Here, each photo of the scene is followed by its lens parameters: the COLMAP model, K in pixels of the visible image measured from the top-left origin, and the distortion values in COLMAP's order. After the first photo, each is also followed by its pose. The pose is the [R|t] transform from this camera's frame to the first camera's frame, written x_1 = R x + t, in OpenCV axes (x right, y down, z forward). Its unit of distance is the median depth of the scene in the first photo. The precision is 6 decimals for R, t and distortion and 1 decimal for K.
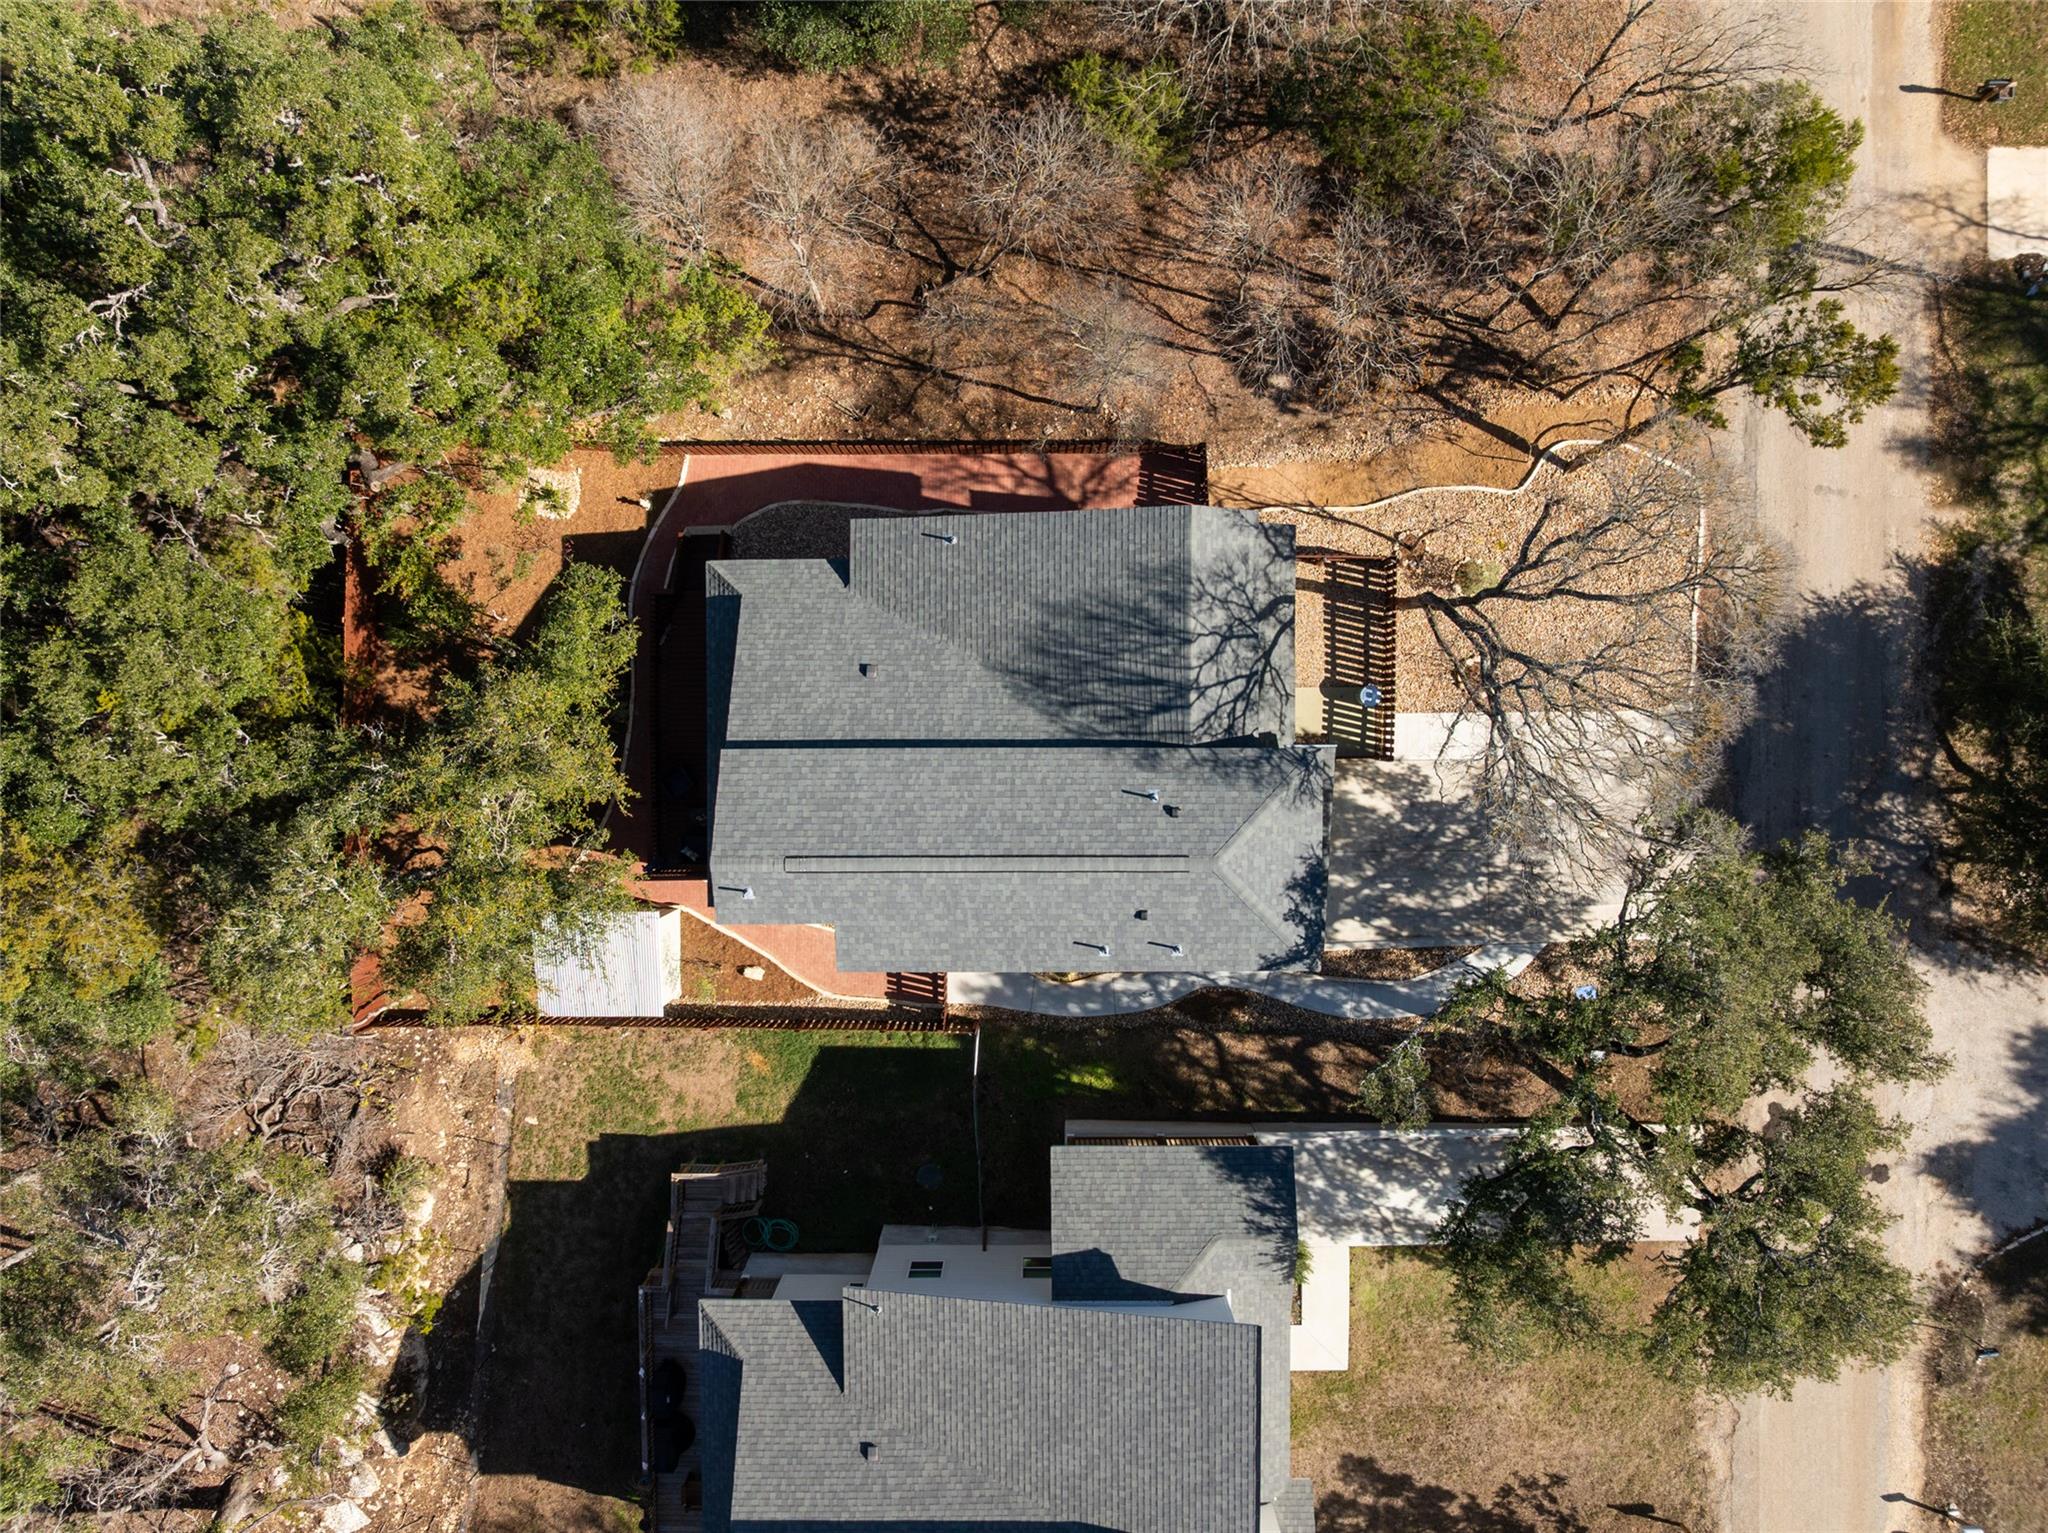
lens RADIAL K [[1414.4, 0, 1020.4], [0, 1414.4, 854.7], [0, 0, 1]] dist [-0.006658, 0.000441]
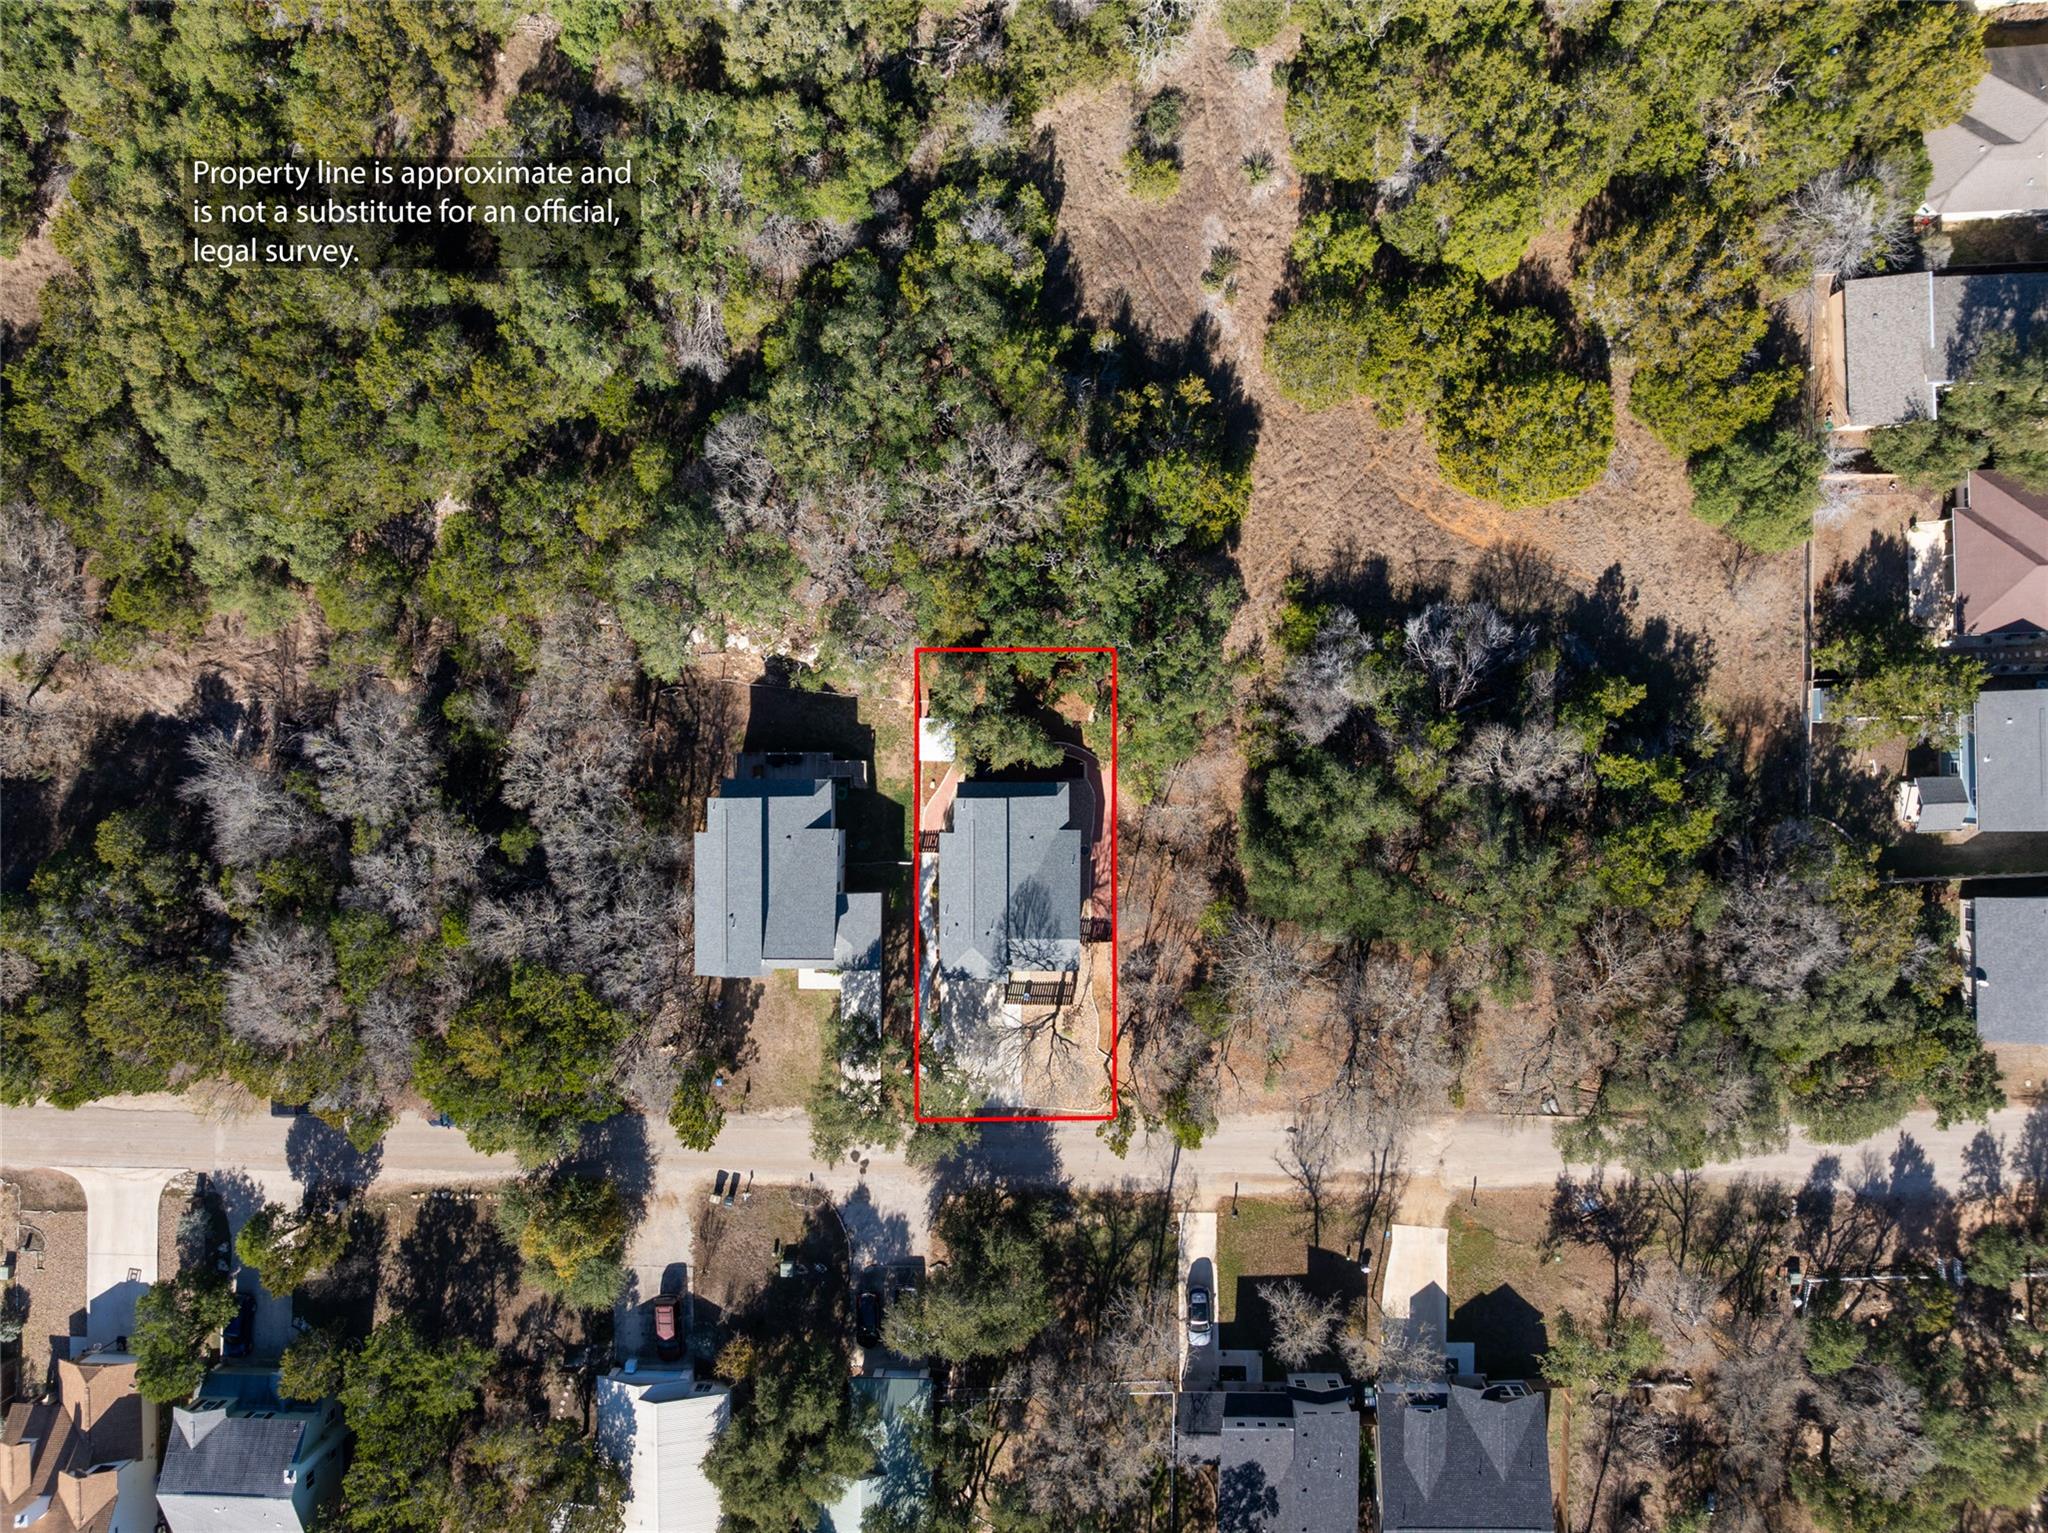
lens RADIAL K [[1468.6, 0, 1024.0], [0, 1468.6, 766.5], [0, 0, 1]] dist [-0.039578, 0.012137]
pose [[-0.010106, 0.998873, 0.046382, -0.382569], [-0.998057, -0.007224, -0.061883, 0.083689], [-0.061478, -0.046917, 0.997005, -2.091440]]
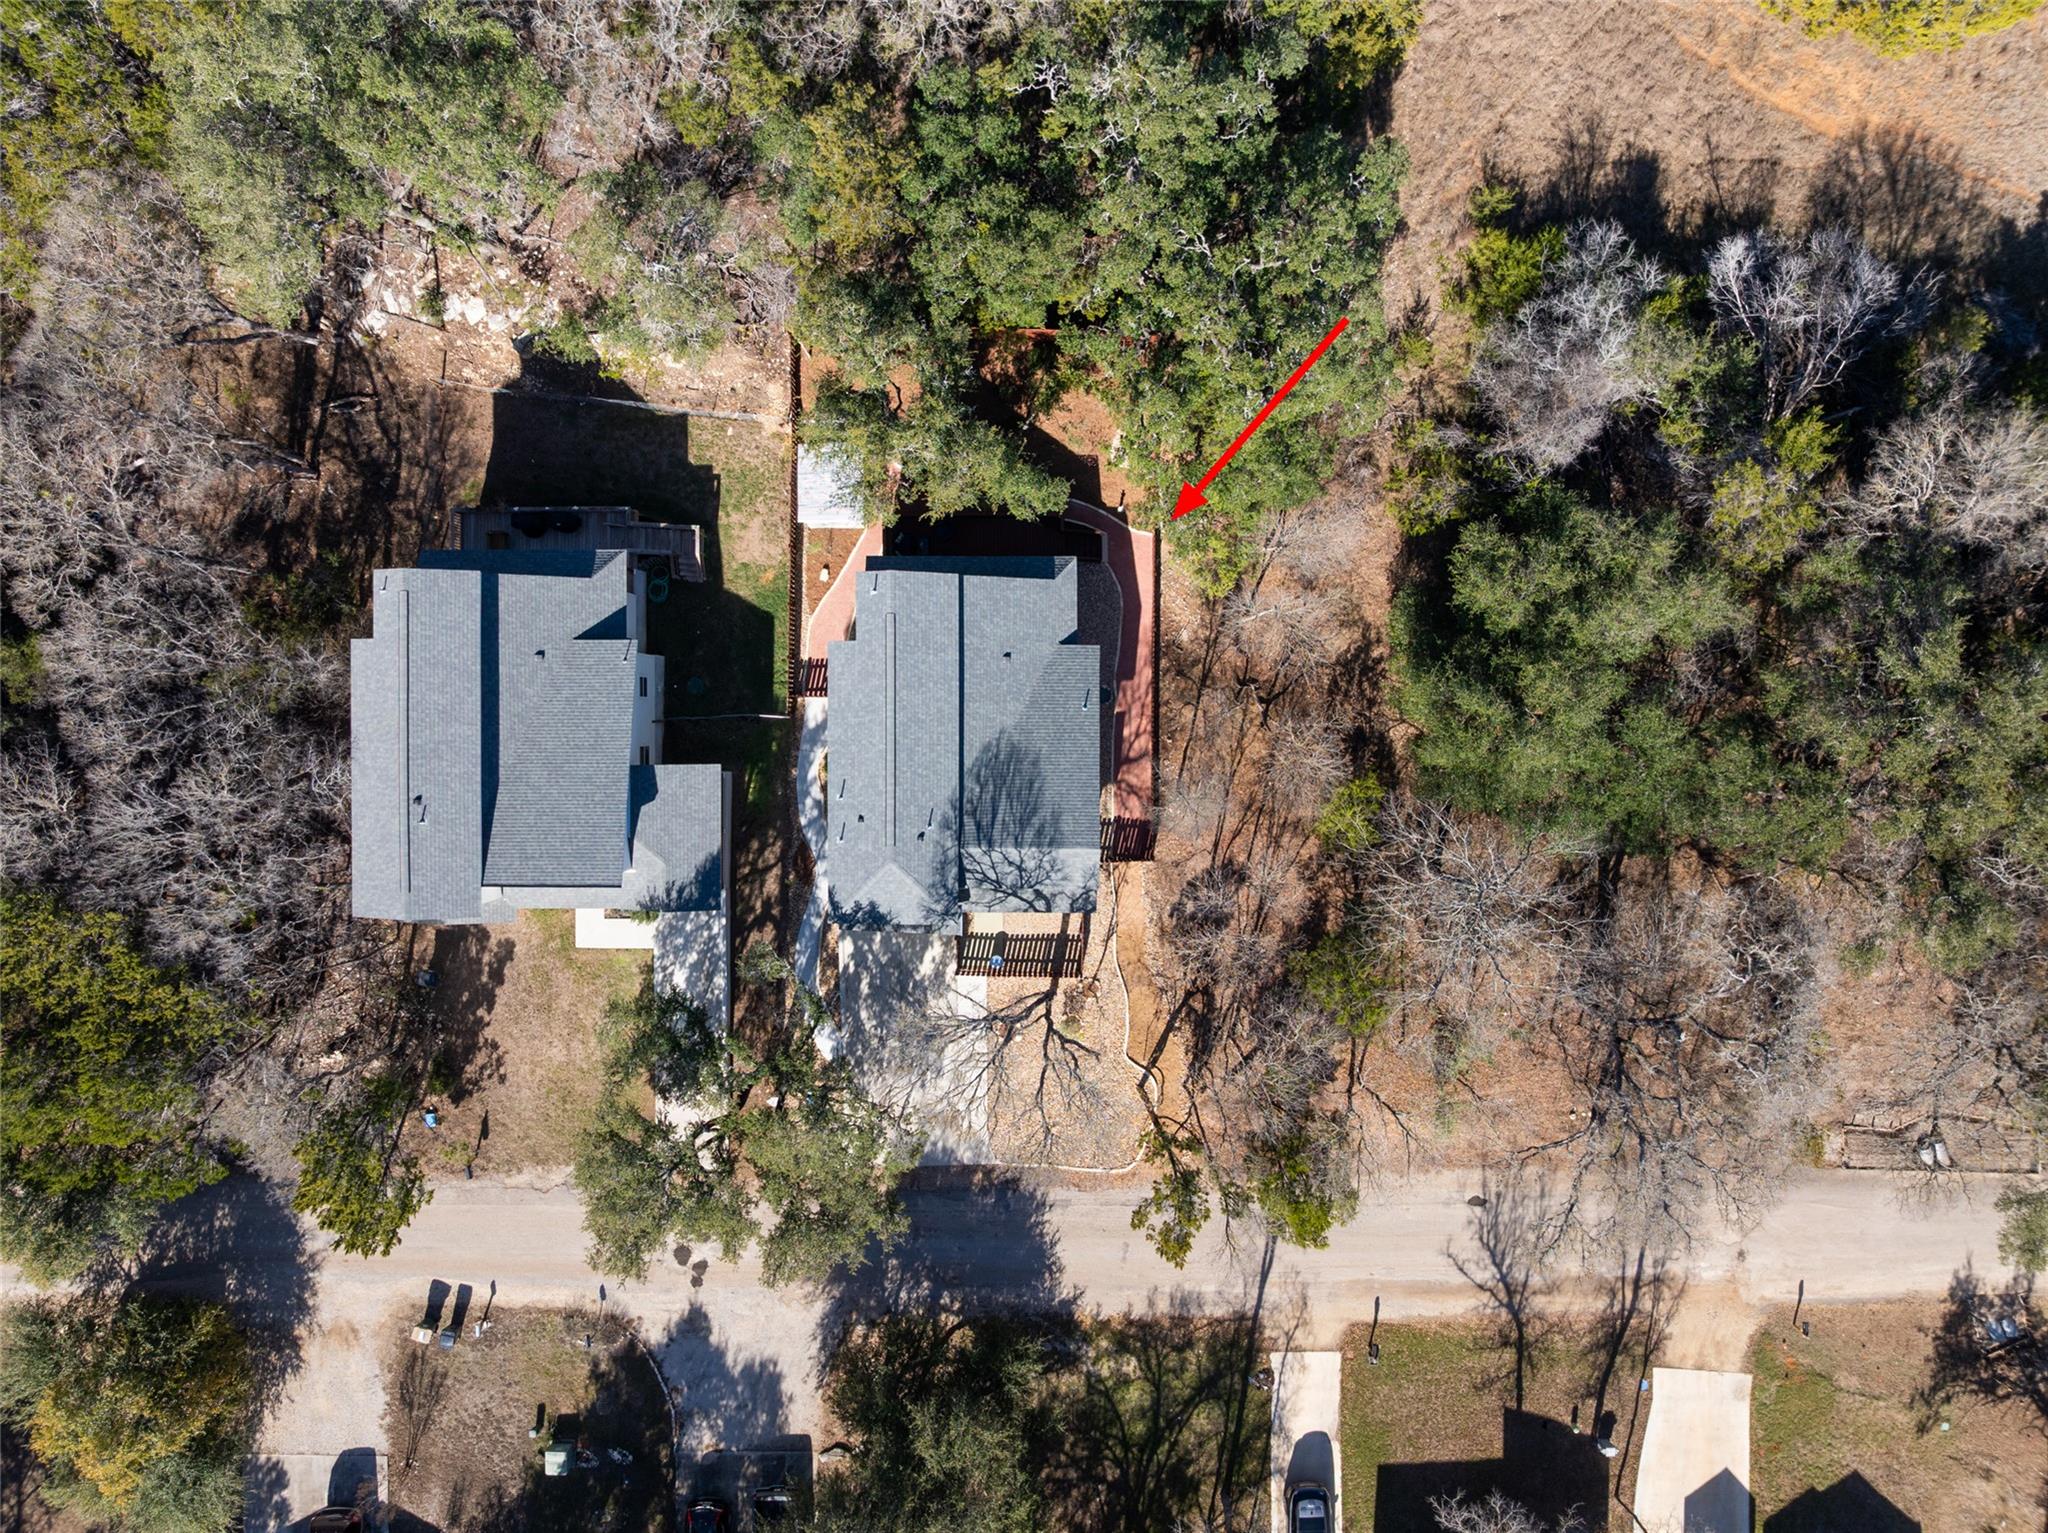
lens RADIAL K [[1494.3, 0, 1024.0], [0, 1494.3, 766.5], [0, 0, 1]] dist [-0.049834, 0.006929]
pose [[-0.011475, 0.998500, 0.053530, -0.066621], [-0.996583, -0.007041, -0.082297, -0.006076], [-0.081797, -0.054291, 0.995169, -0.708074]]
